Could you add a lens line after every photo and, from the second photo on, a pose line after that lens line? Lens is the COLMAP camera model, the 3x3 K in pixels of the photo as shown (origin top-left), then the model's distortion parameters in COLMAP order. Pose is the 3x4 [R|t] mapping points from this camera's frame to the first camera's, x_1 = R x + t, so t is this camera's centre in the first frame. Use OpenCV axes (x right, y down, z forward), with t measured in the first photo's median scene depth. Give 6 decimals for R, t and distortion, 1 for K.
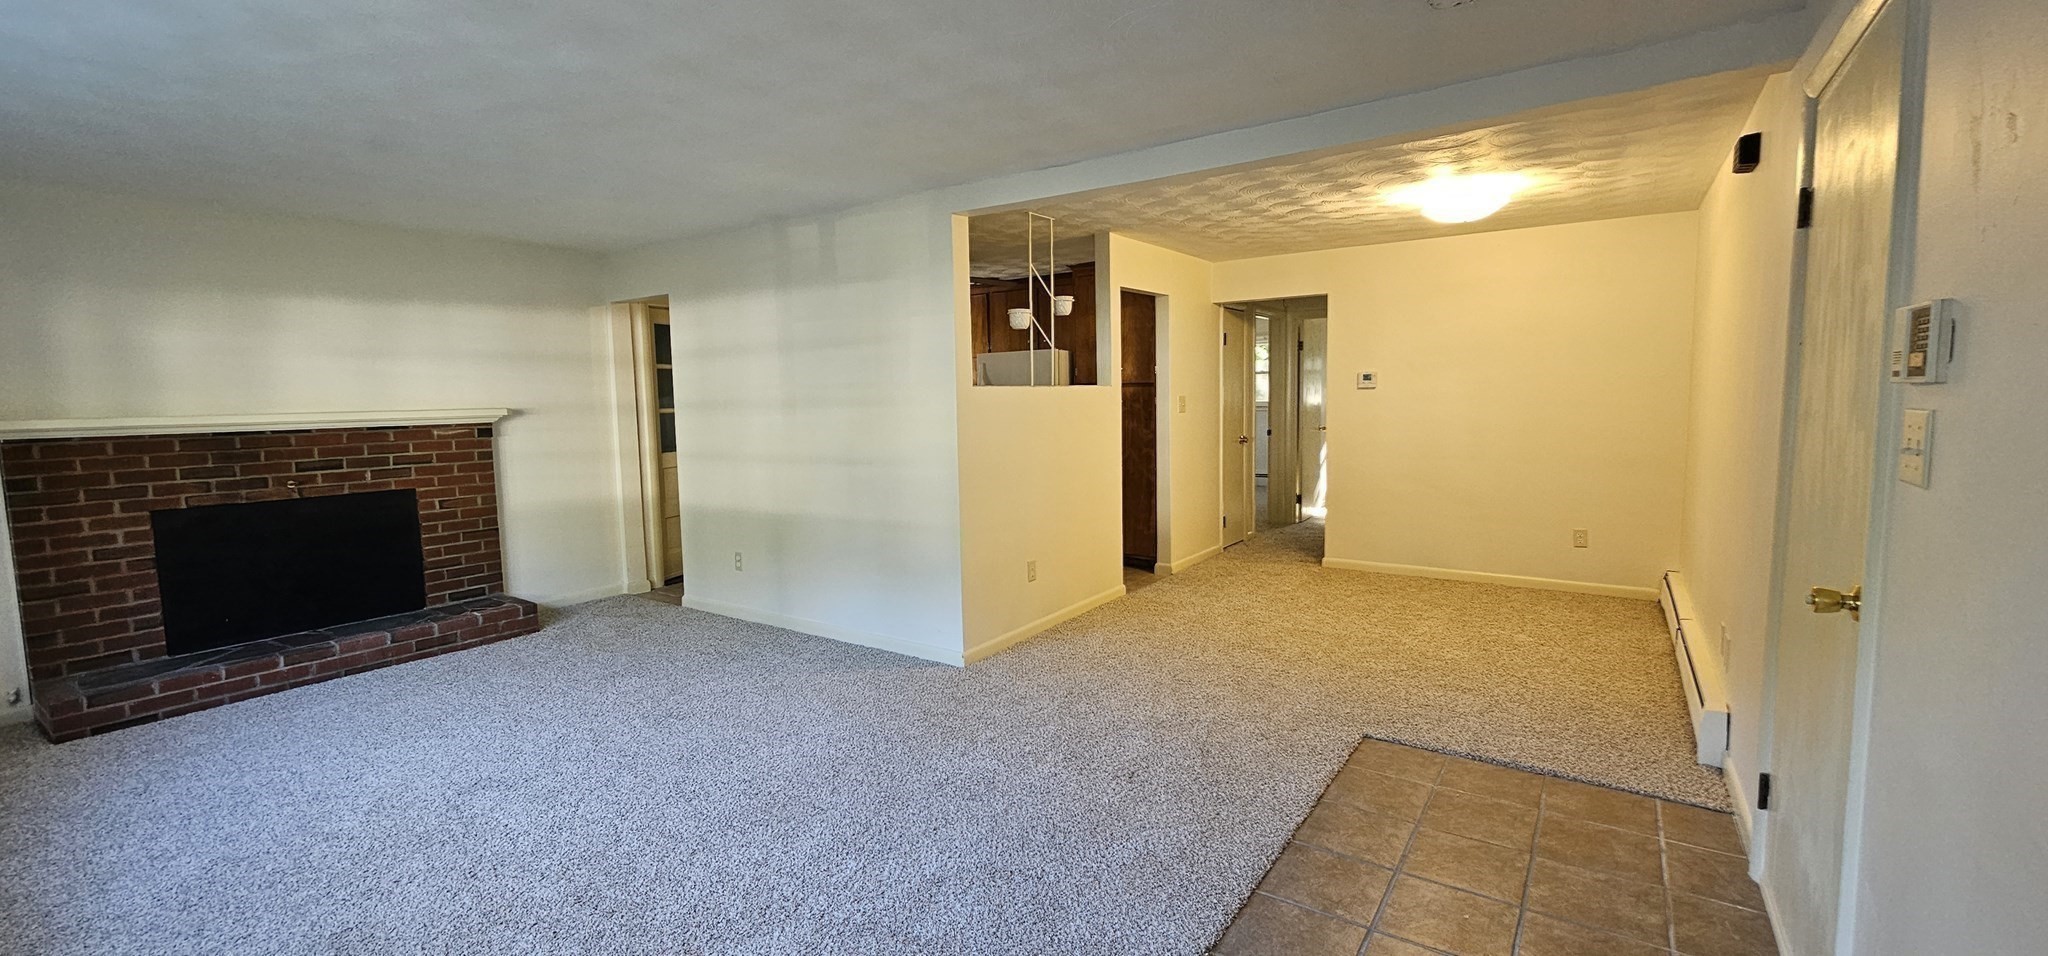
lens RADIAL K [[842.0, 0, 1019.1], [0, 842.0, 472.0], [0, 0, 1]] dist [-0.000757, -0.000096]
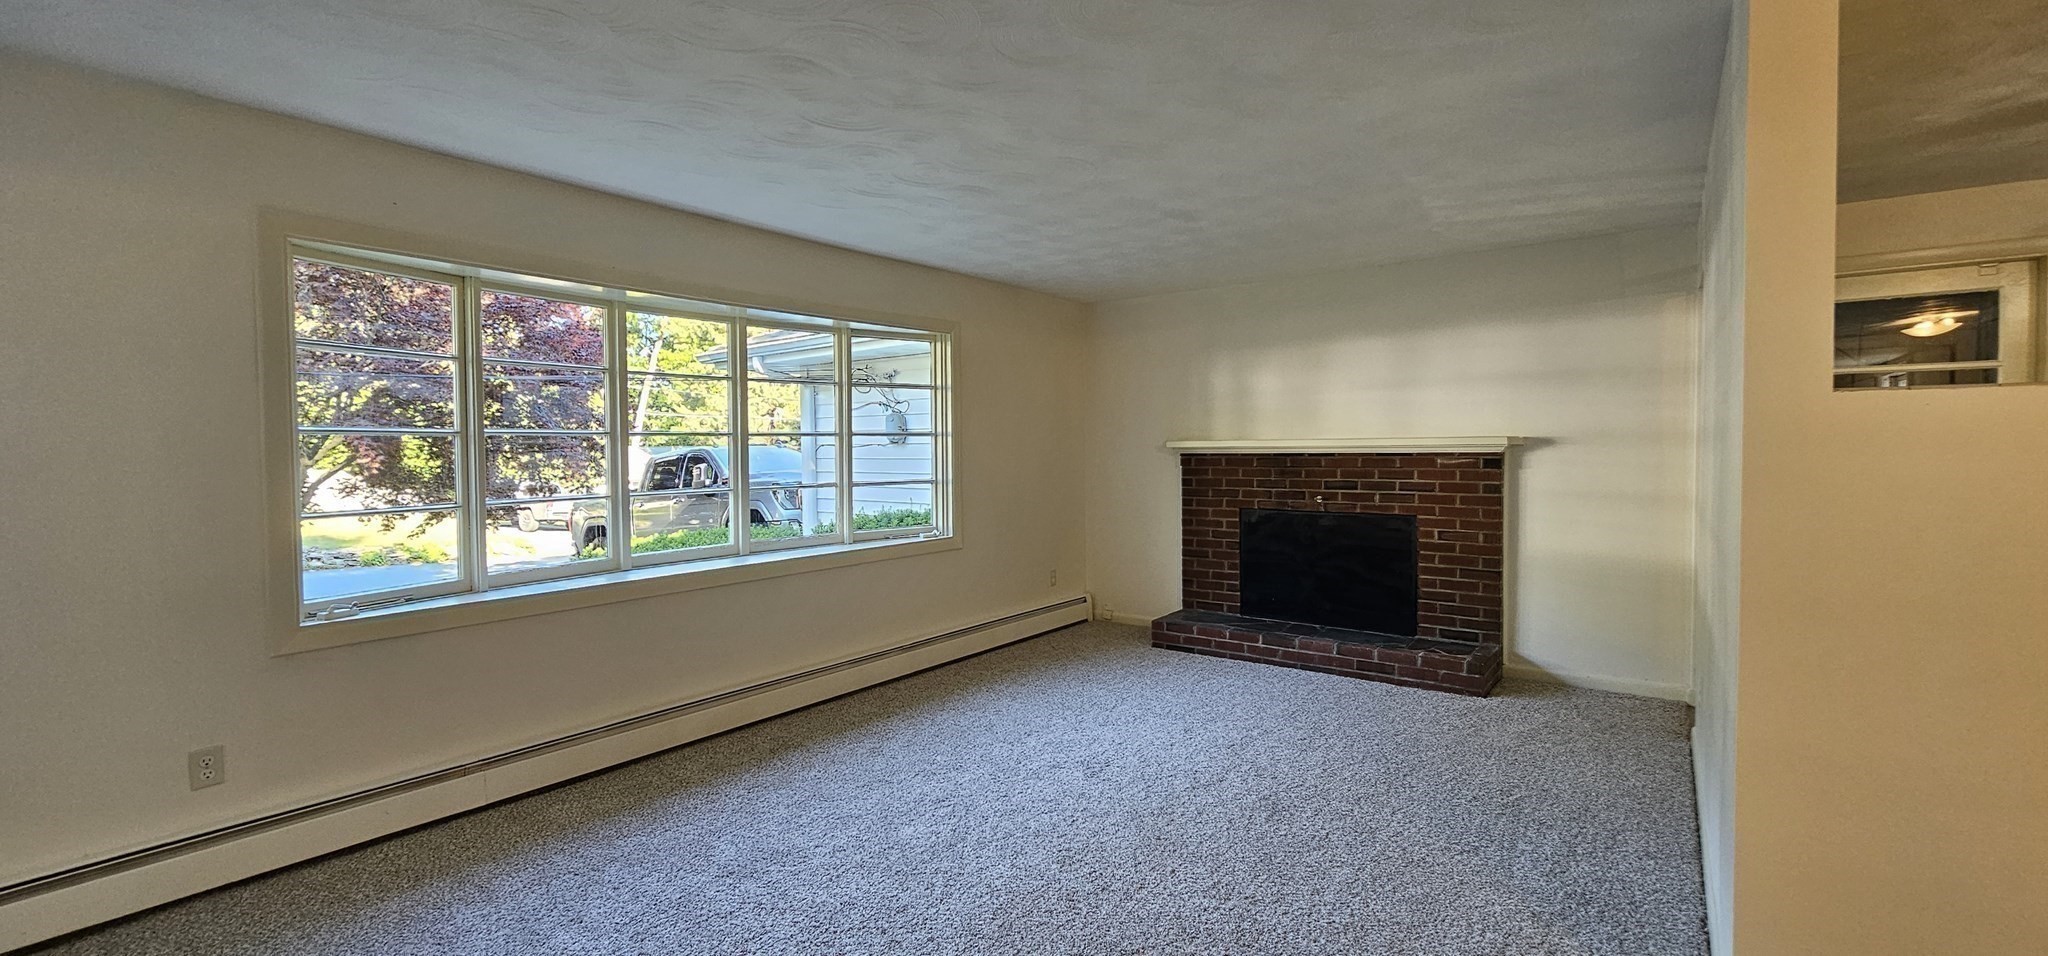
lens RADIAL K [[842.0, 0, 1019.1], [0, 842.0, 472.0], [0, 0, 1]] dist [-0.000757, -0.000096]
pose [[-0.044461, 0.053120, -0.997598, 0.302133], [-0.079137, 0.995260, 0.056523, -0.051409], [0.995872, 0.081460, -0.040047, 0.565346]]
